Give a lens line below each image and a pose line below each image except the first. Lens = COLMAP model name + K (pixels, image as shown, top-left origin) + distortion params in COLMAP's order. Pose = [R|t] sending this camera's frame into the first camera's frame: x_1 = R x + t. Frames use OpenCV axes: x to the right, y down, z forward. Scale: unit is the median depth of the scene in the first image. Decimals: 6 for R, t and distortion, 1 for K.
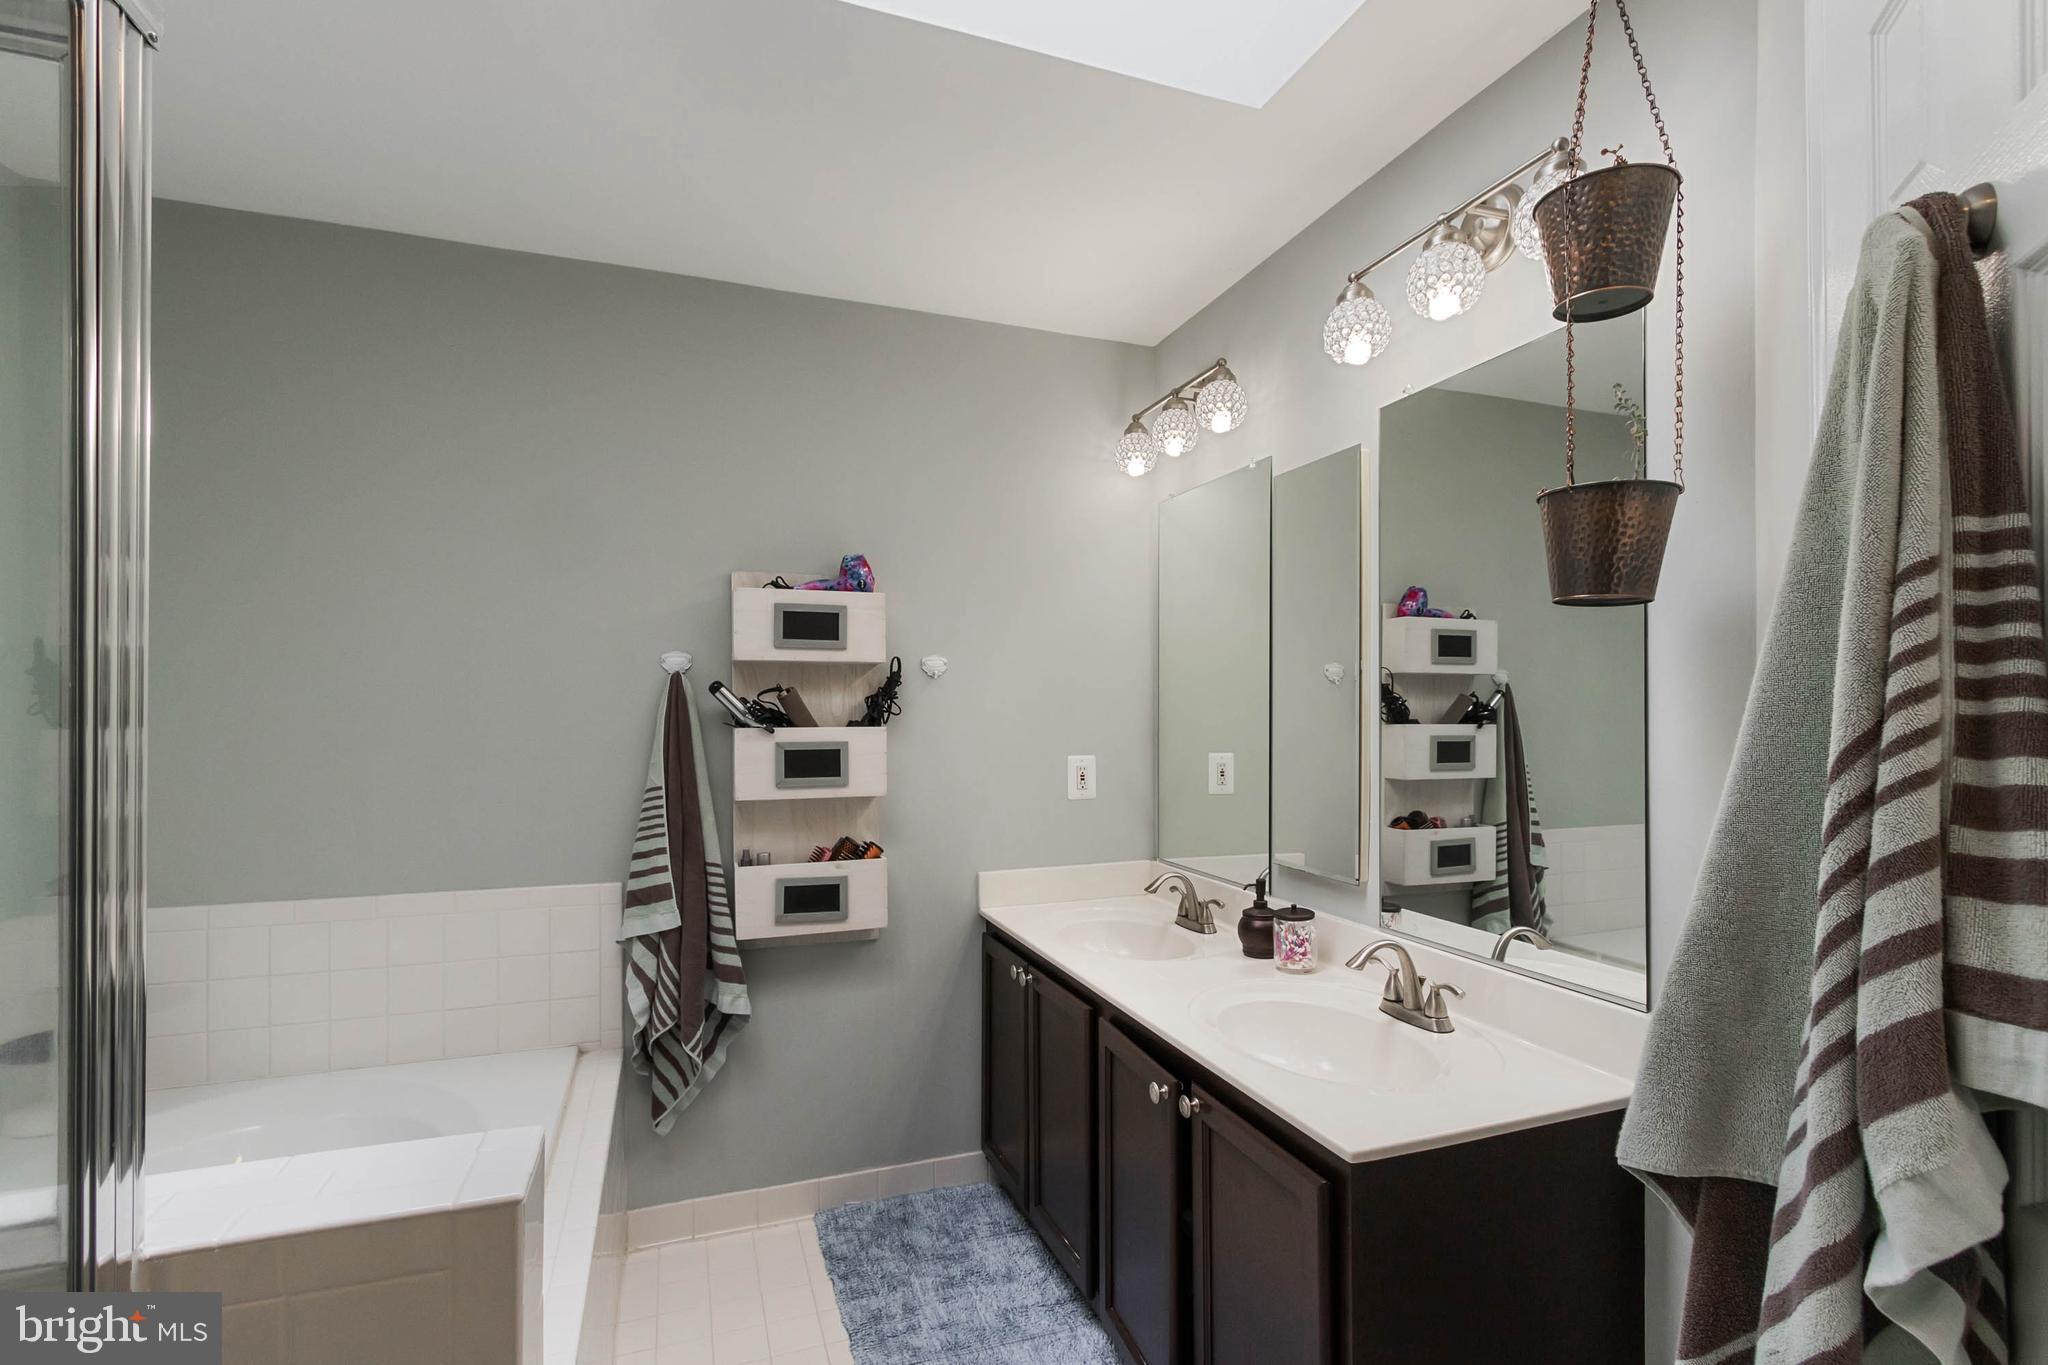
lens RADIAL K [[943.7, 0, 1014.2], [0, 943.7, 703.2], [0, 0, 1]] dist [0.002297, 0.000239]
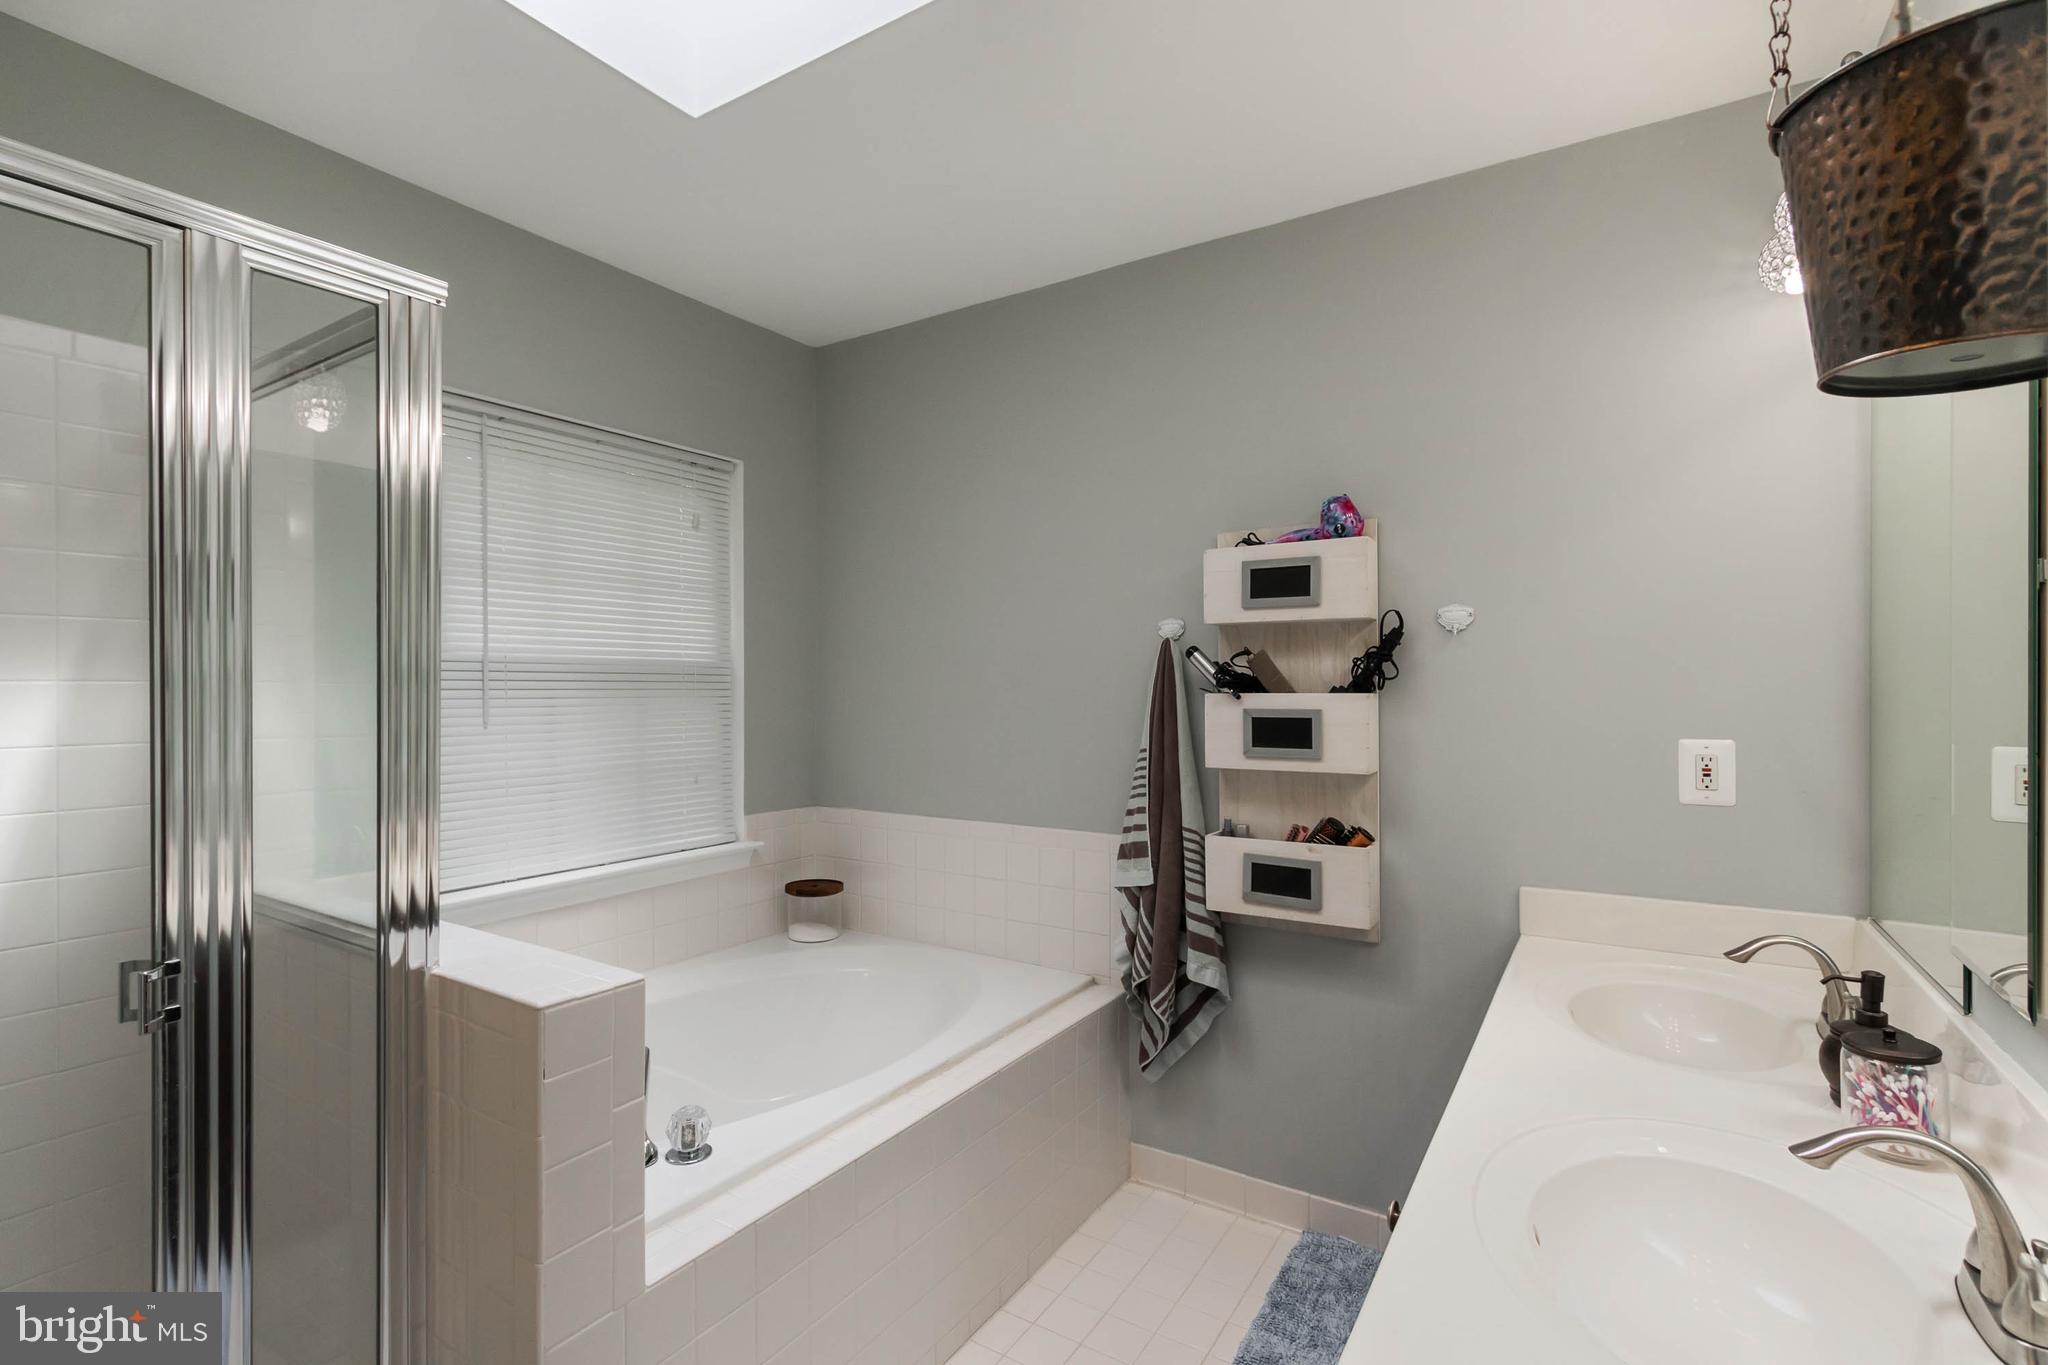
lens RADIAL K [[950.5, 0, 1021.6], [0, 950.5, 678.9], [0, 0, 1]] dist [0.000488, 0.000214]
pose [[0.606531, -0.007145, -0.795028, 0.368478], [0.008888, 0.999958, -0.002206, 0.011626], [0.795010, -0.005728, 0.606569, 0.244297]]
